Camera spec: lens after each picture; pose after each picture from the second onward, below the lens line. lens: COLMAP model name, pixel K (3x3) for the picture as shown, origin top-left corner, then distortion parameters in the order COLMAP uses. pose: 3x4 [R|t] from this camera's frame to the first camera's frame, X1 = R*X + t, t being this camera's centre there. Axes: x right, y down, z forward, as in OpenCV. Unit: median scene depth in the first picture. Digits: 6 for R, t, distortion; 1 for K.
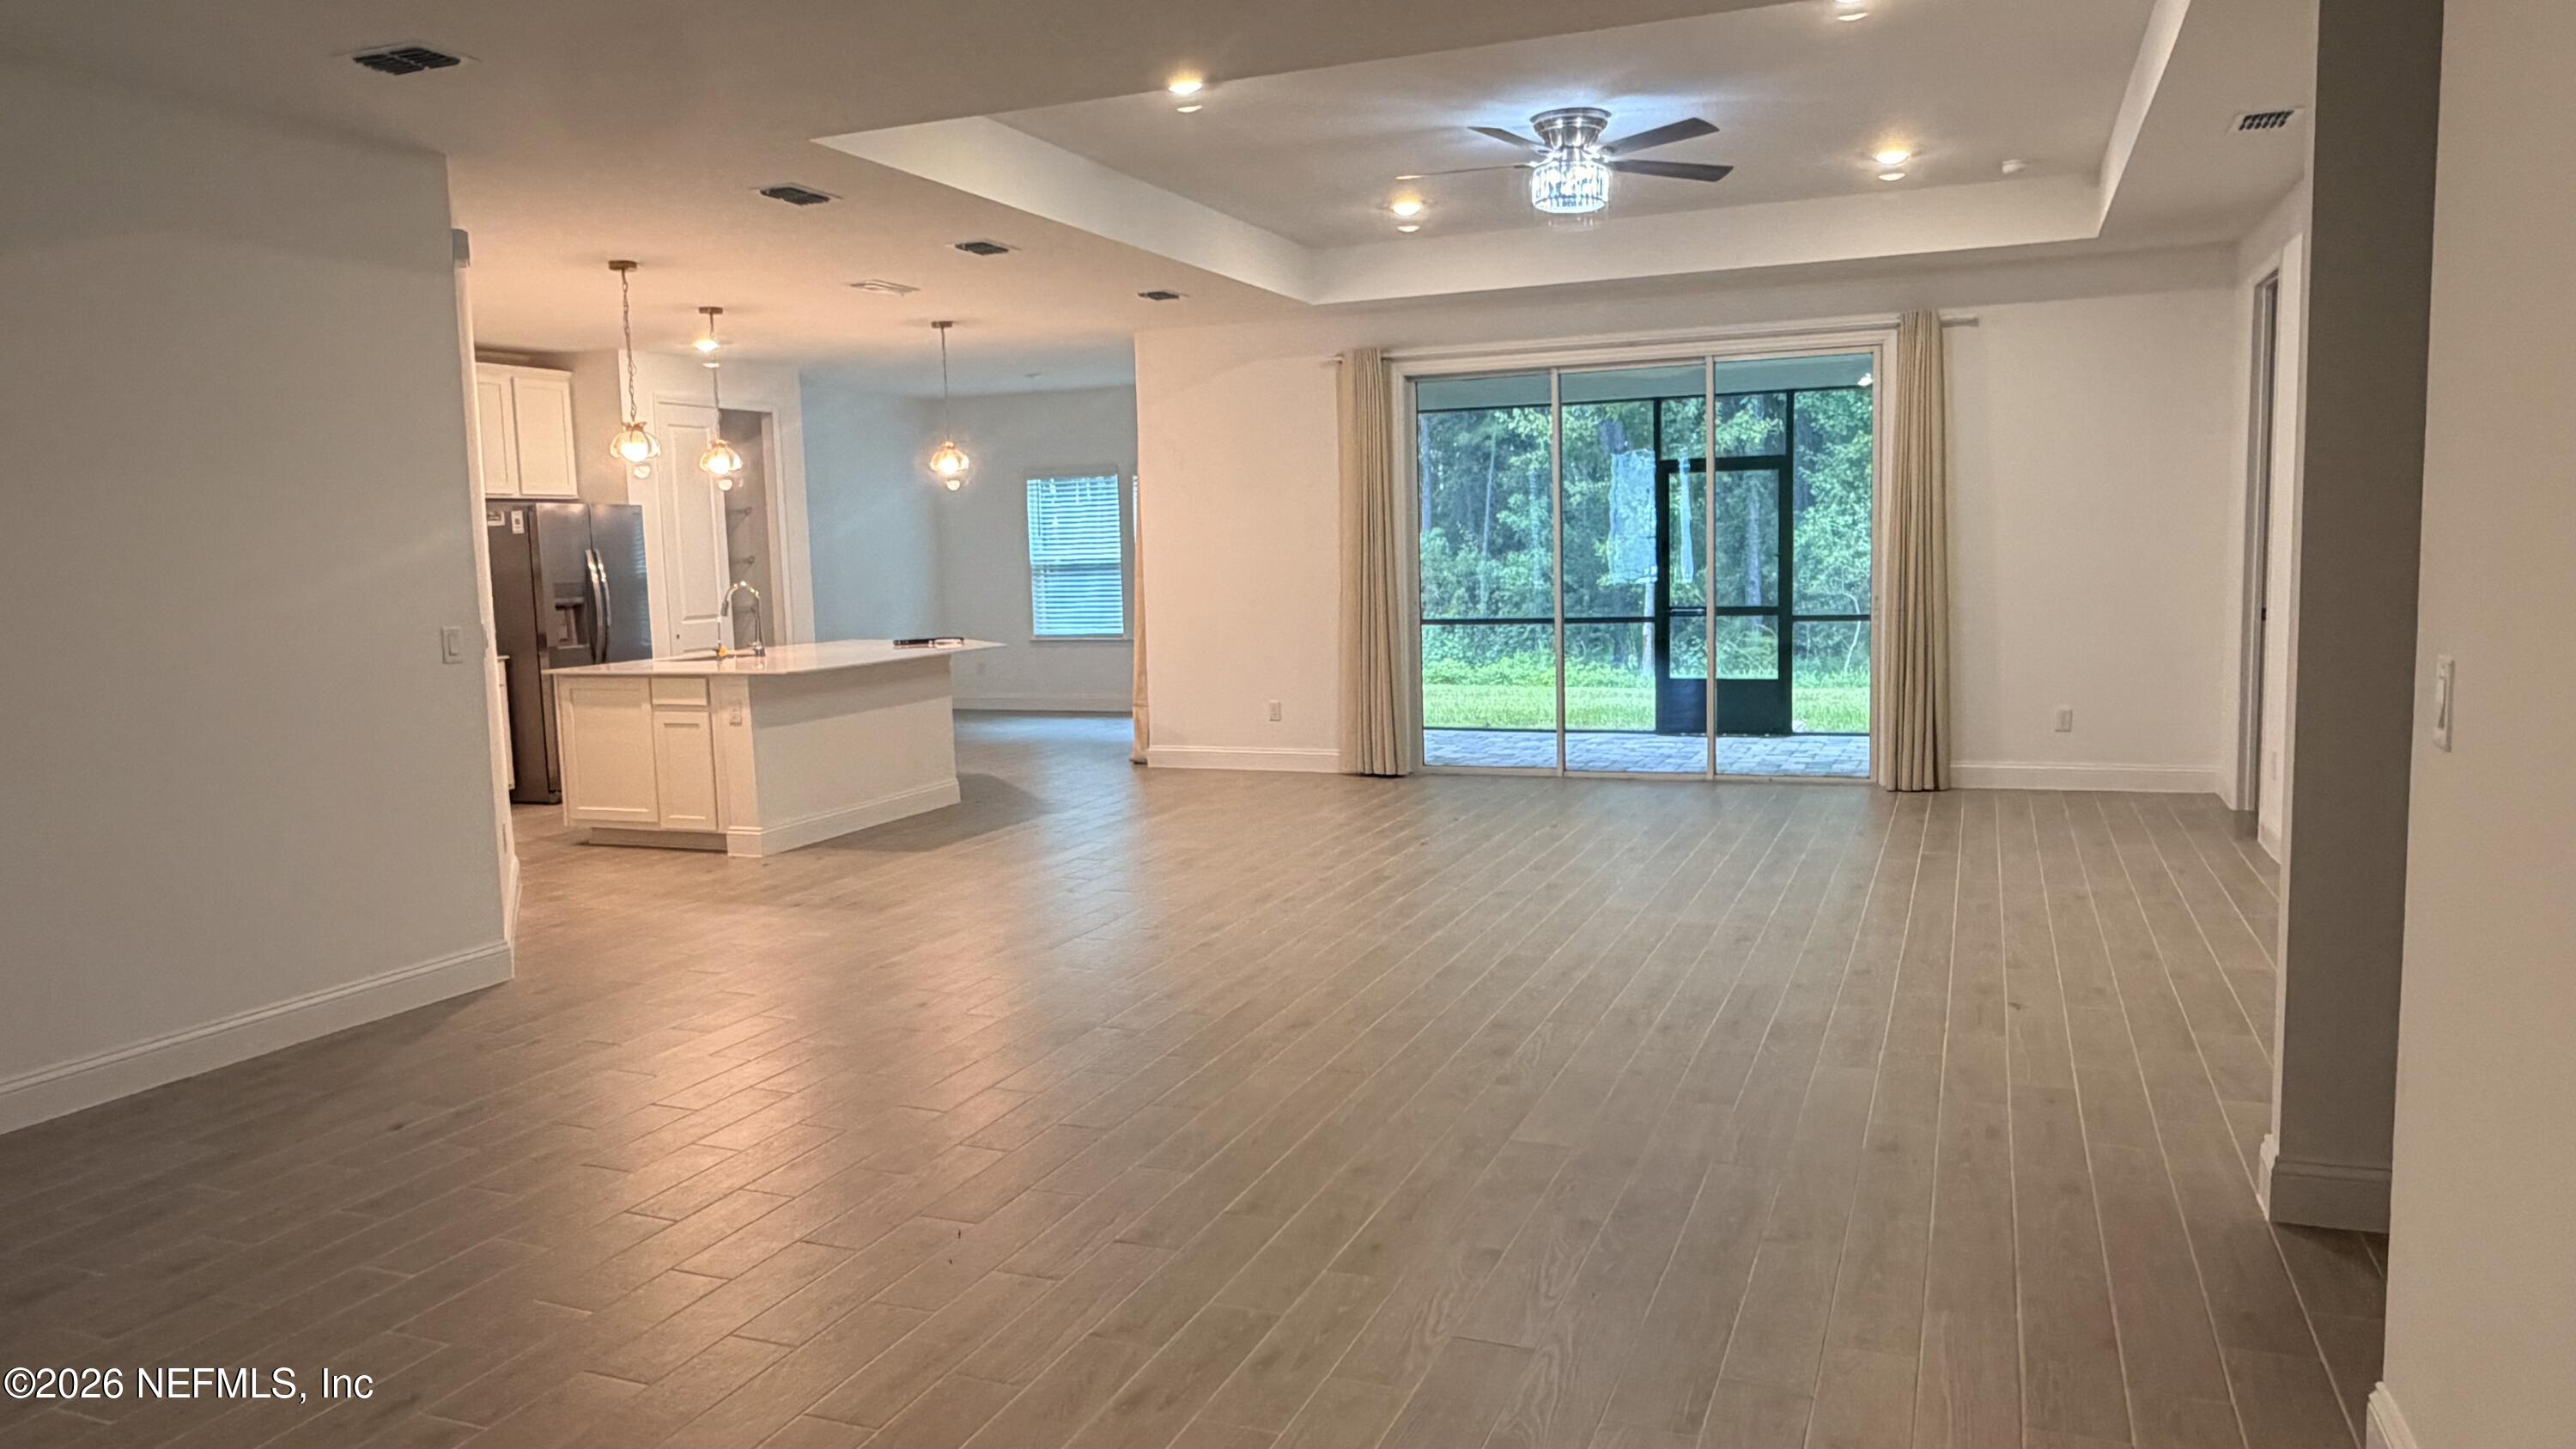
lens RADIAL K [[1730.3, 0, 1288.5], [0, 1730.3, 734.9], [0, 0, 1]] dist [-0.006083, -0.000134]
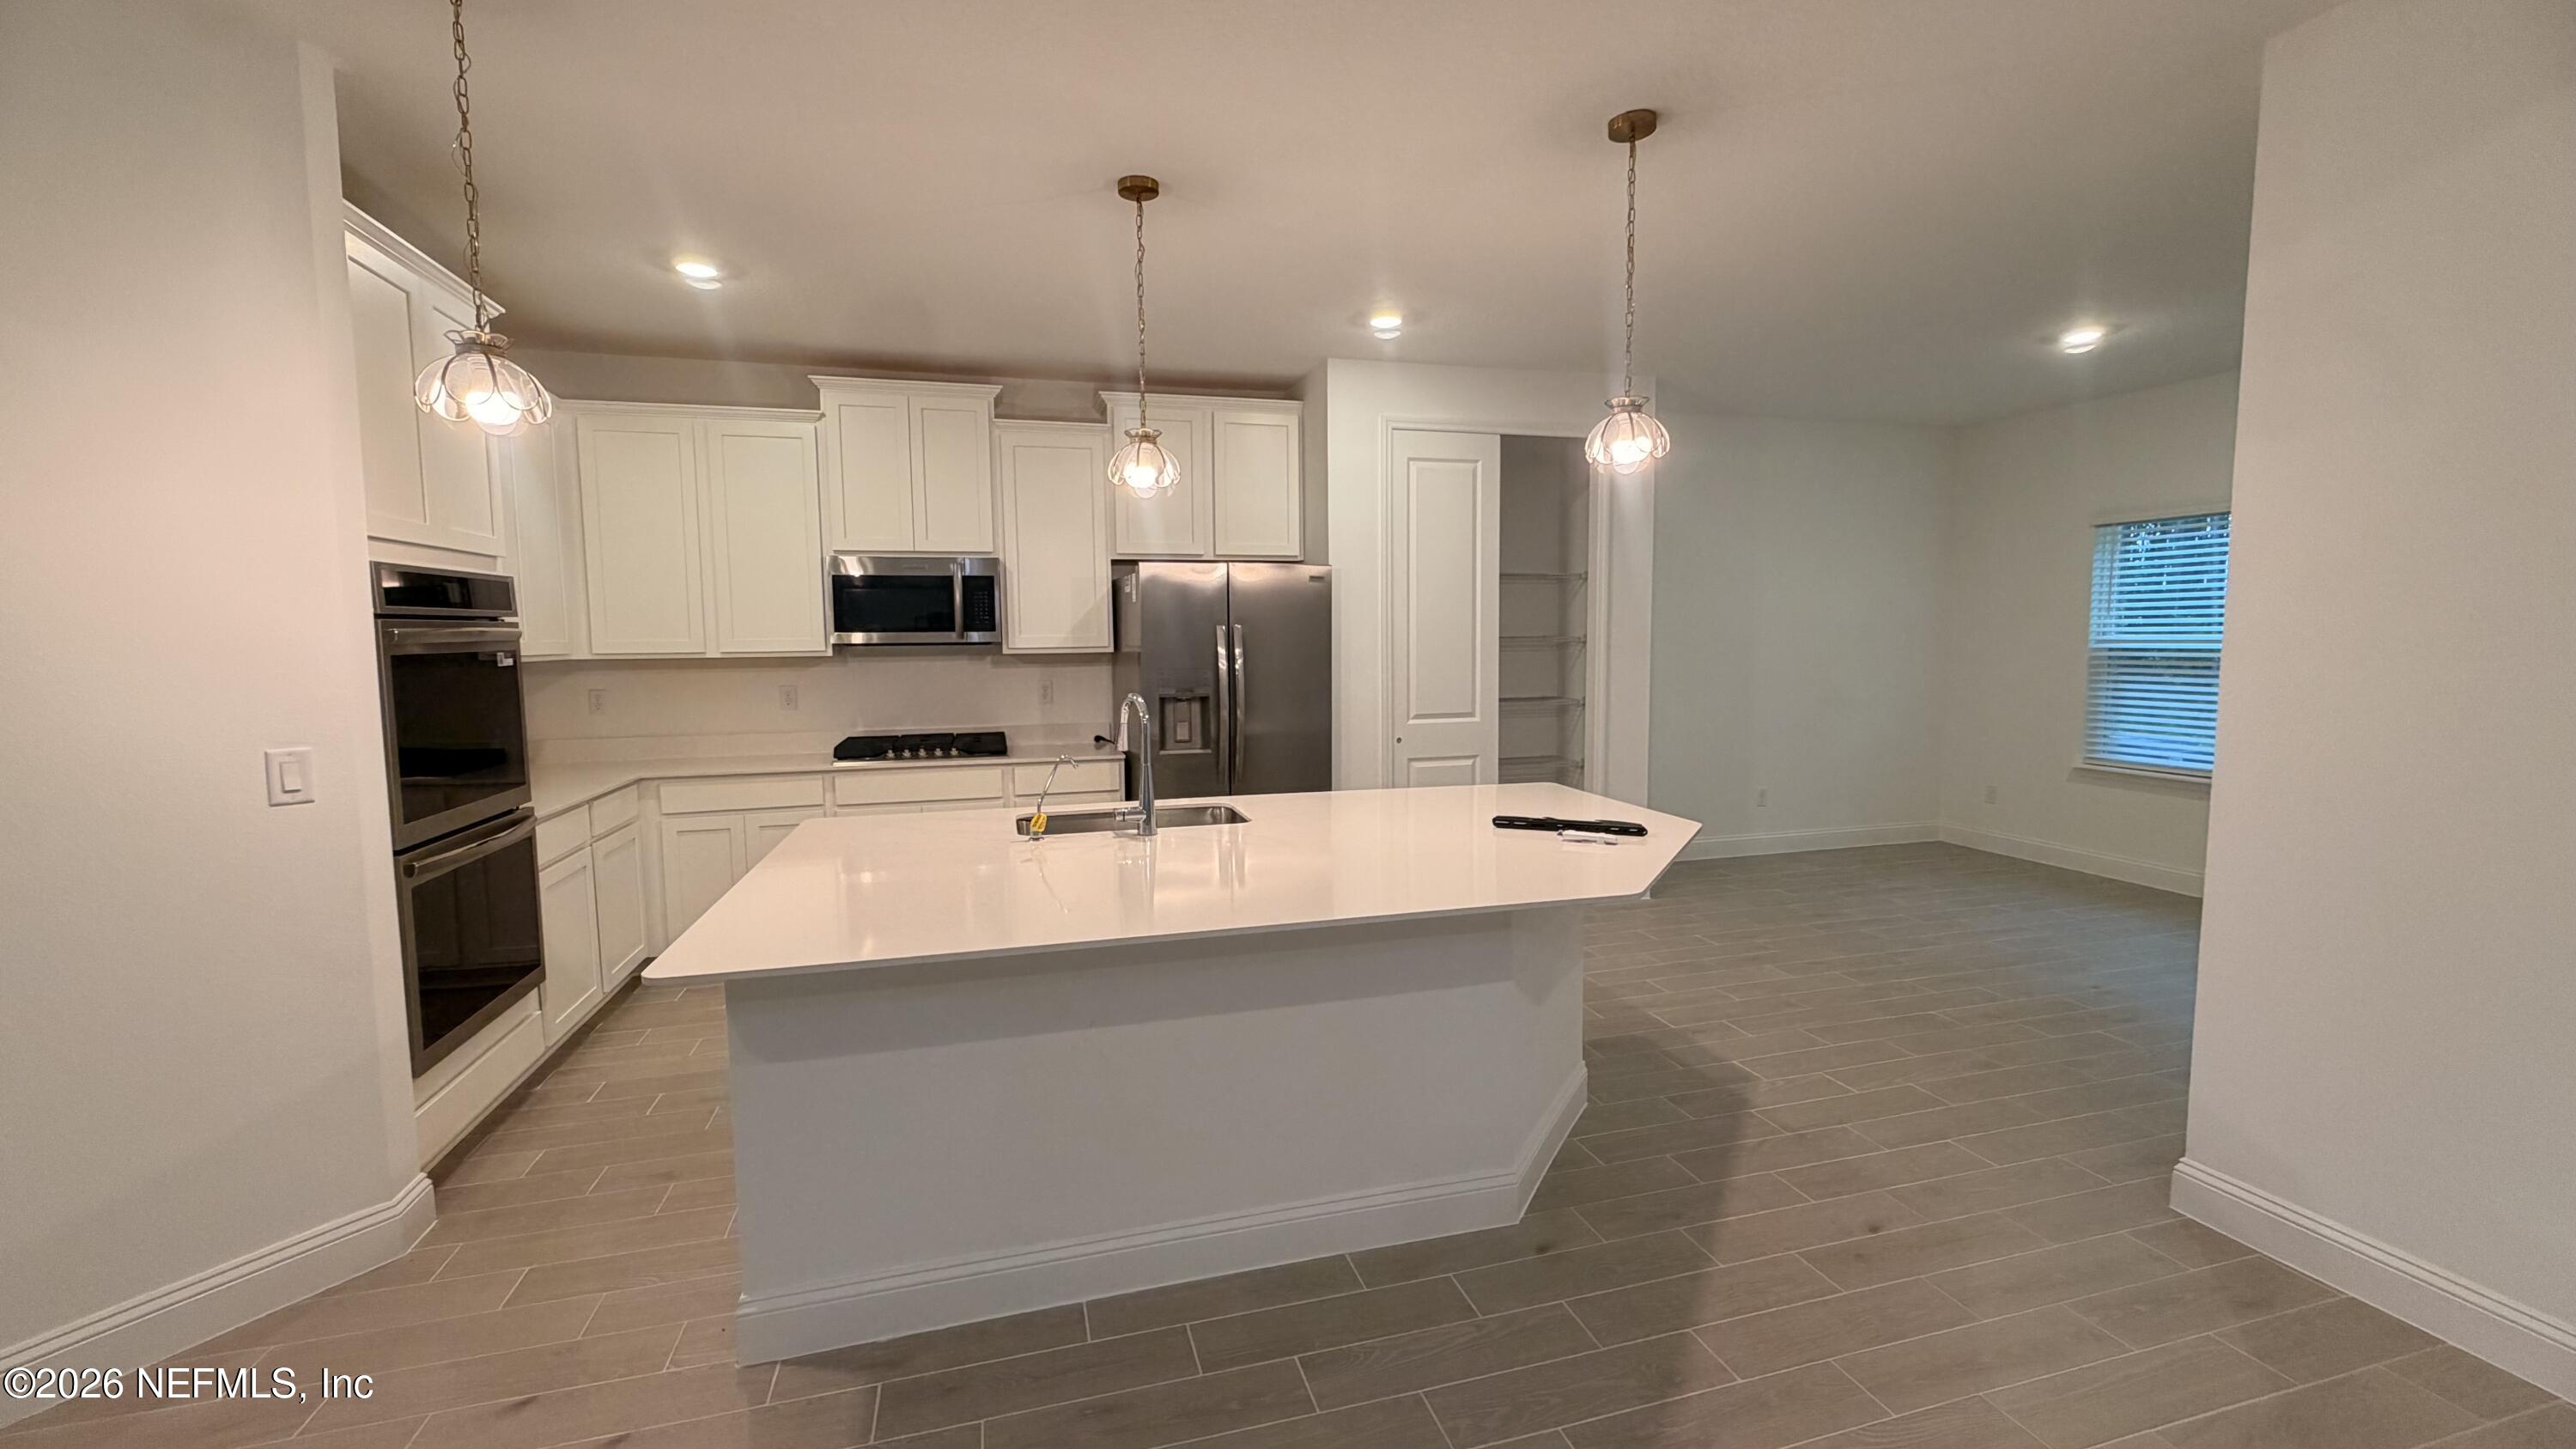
lens RADIAL K [[1040.2, 0, 1288.0], [0, 1040.2, 724.5], [0, 0, 1]] dist [-0.004146, 0.000479]
pose [[0.607874, 0.090985, -0.788803, -0.036099], [-0.096866, 0.994491, 0.040062, -0.101899], [0.788103, 0.052056, 0.613339, 0.897103]]
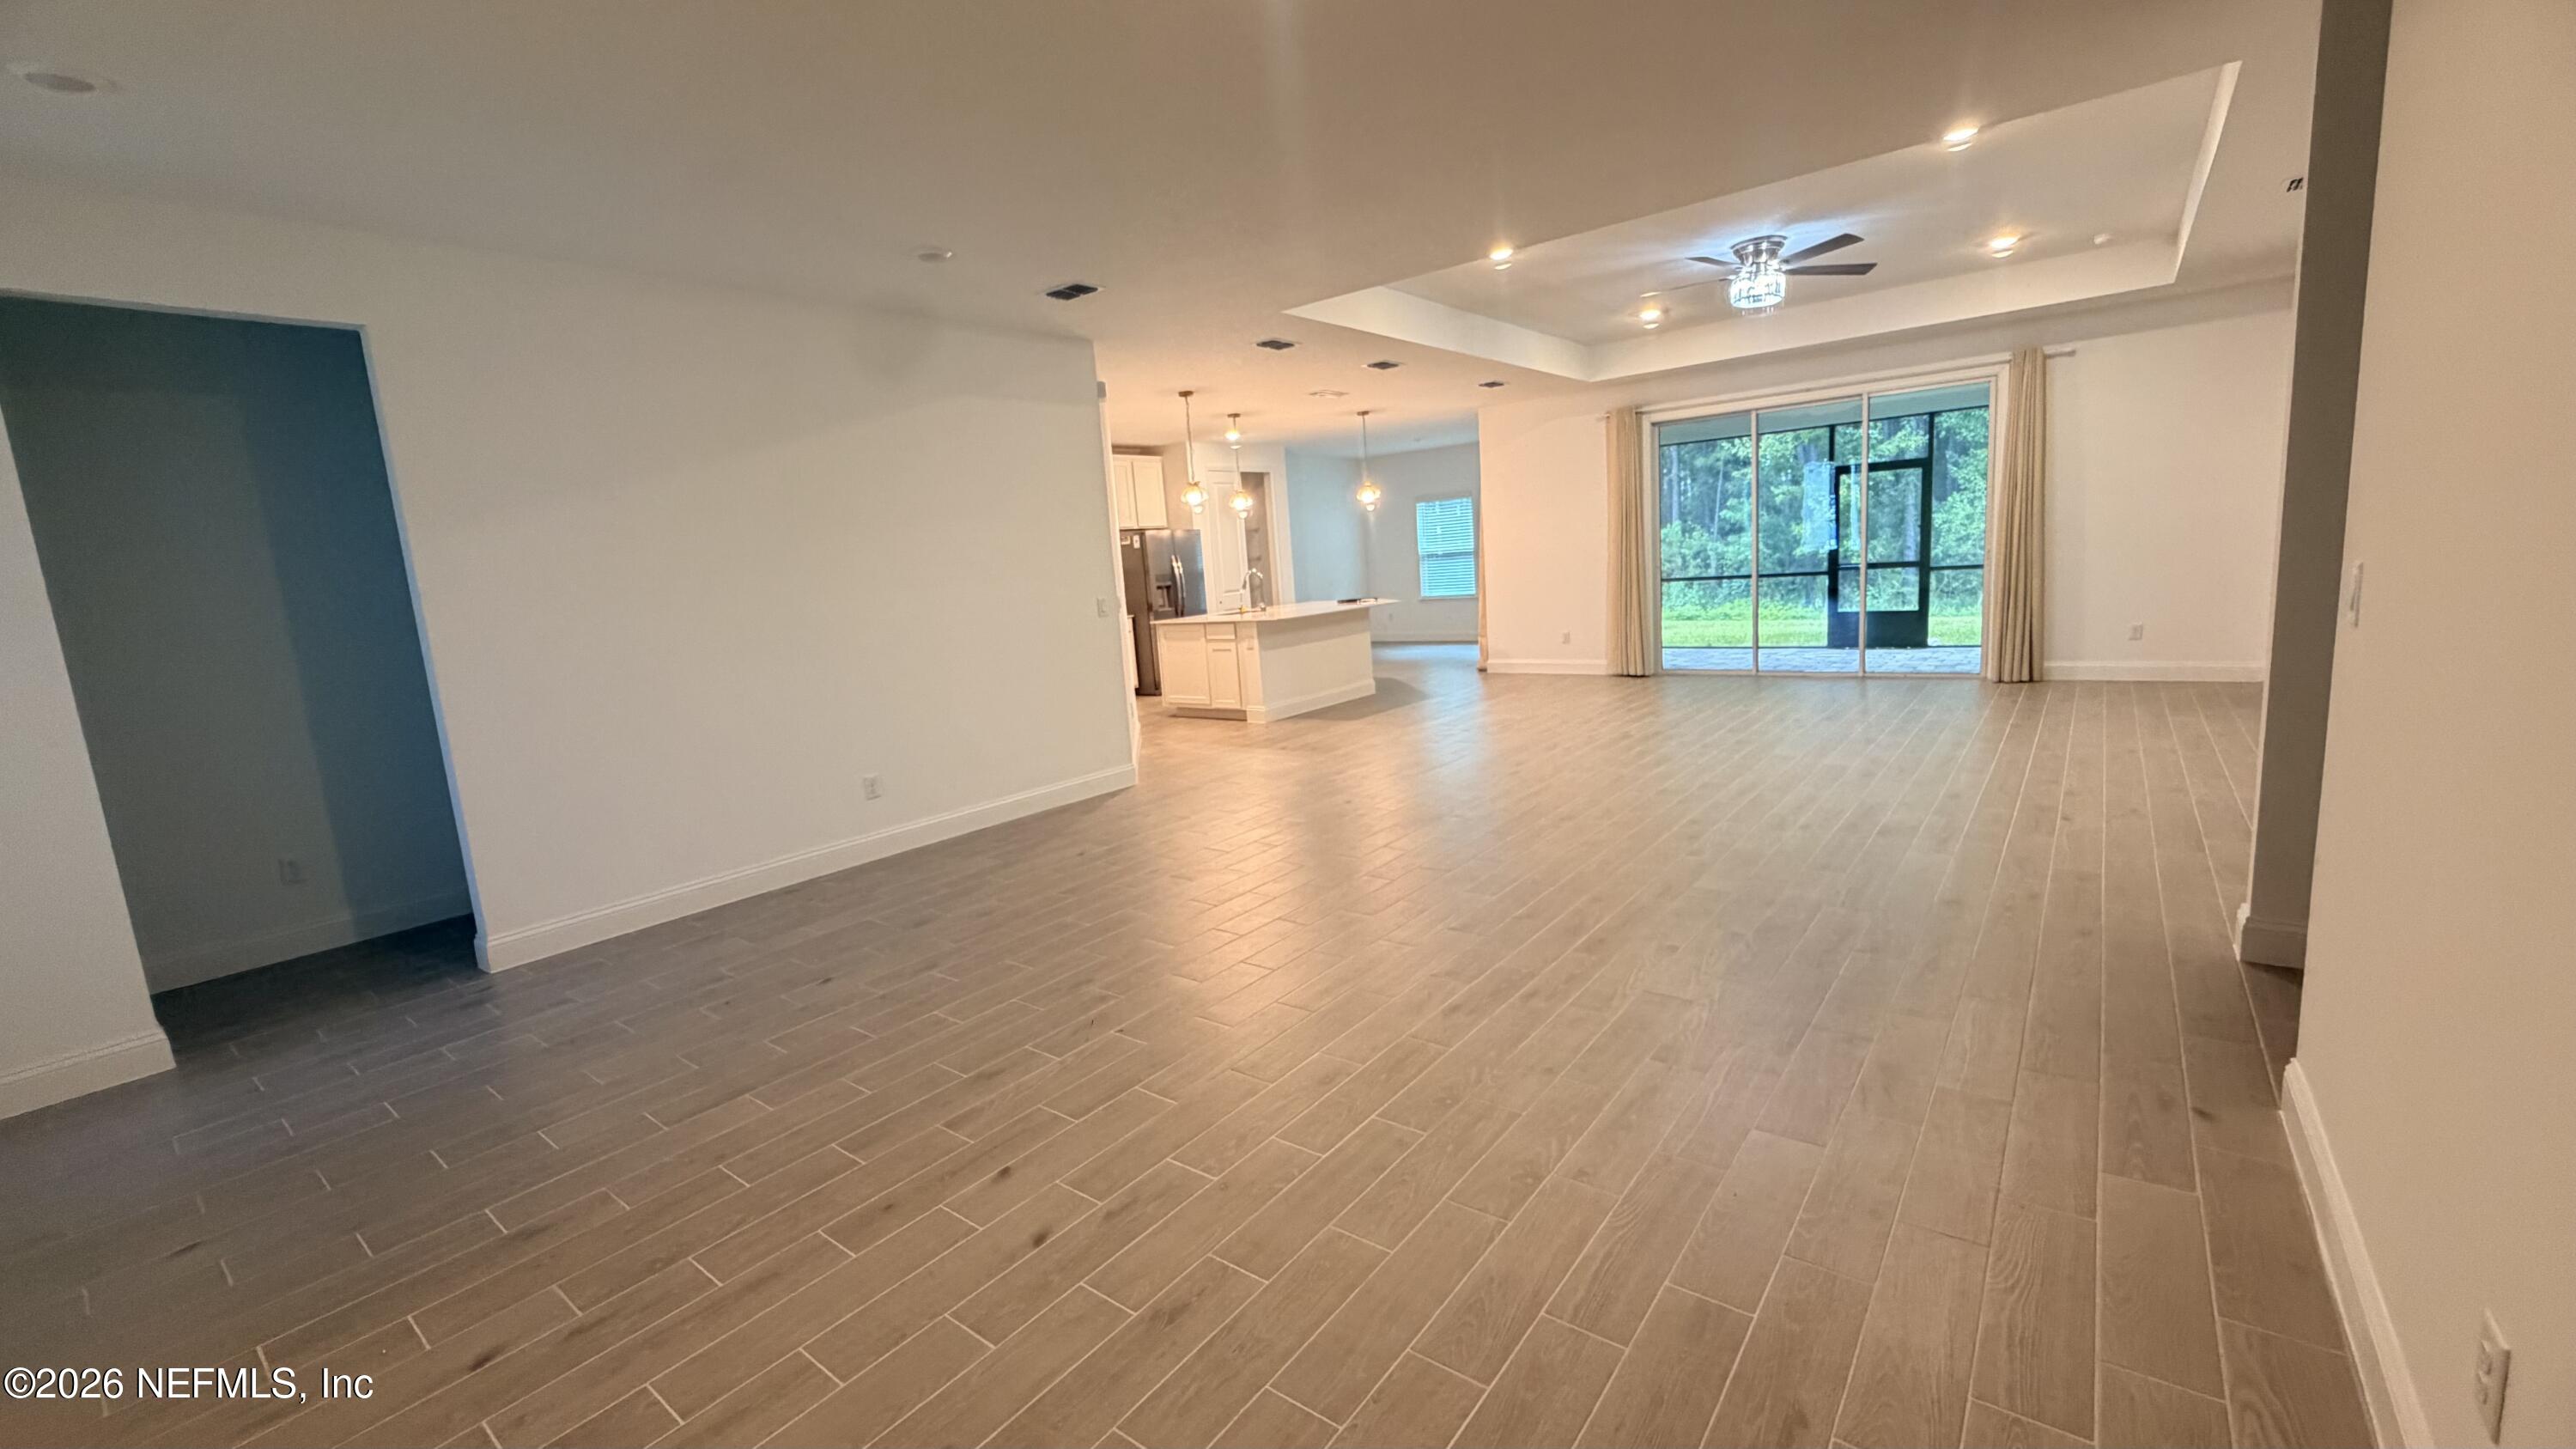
lens RADIAL K [[1040.2, 0, 1288.0], [0, 1040.2, 724.5], [0, 0, 1]] dist [-0.004146, 0.000479]
pose [[0.960359, 0.002456, -0.278756, 0.017282], [0.014665, 0.998132, 0.059315, 0.008100], [0.278381, -0.061052, 0.958529, -0.025095]]
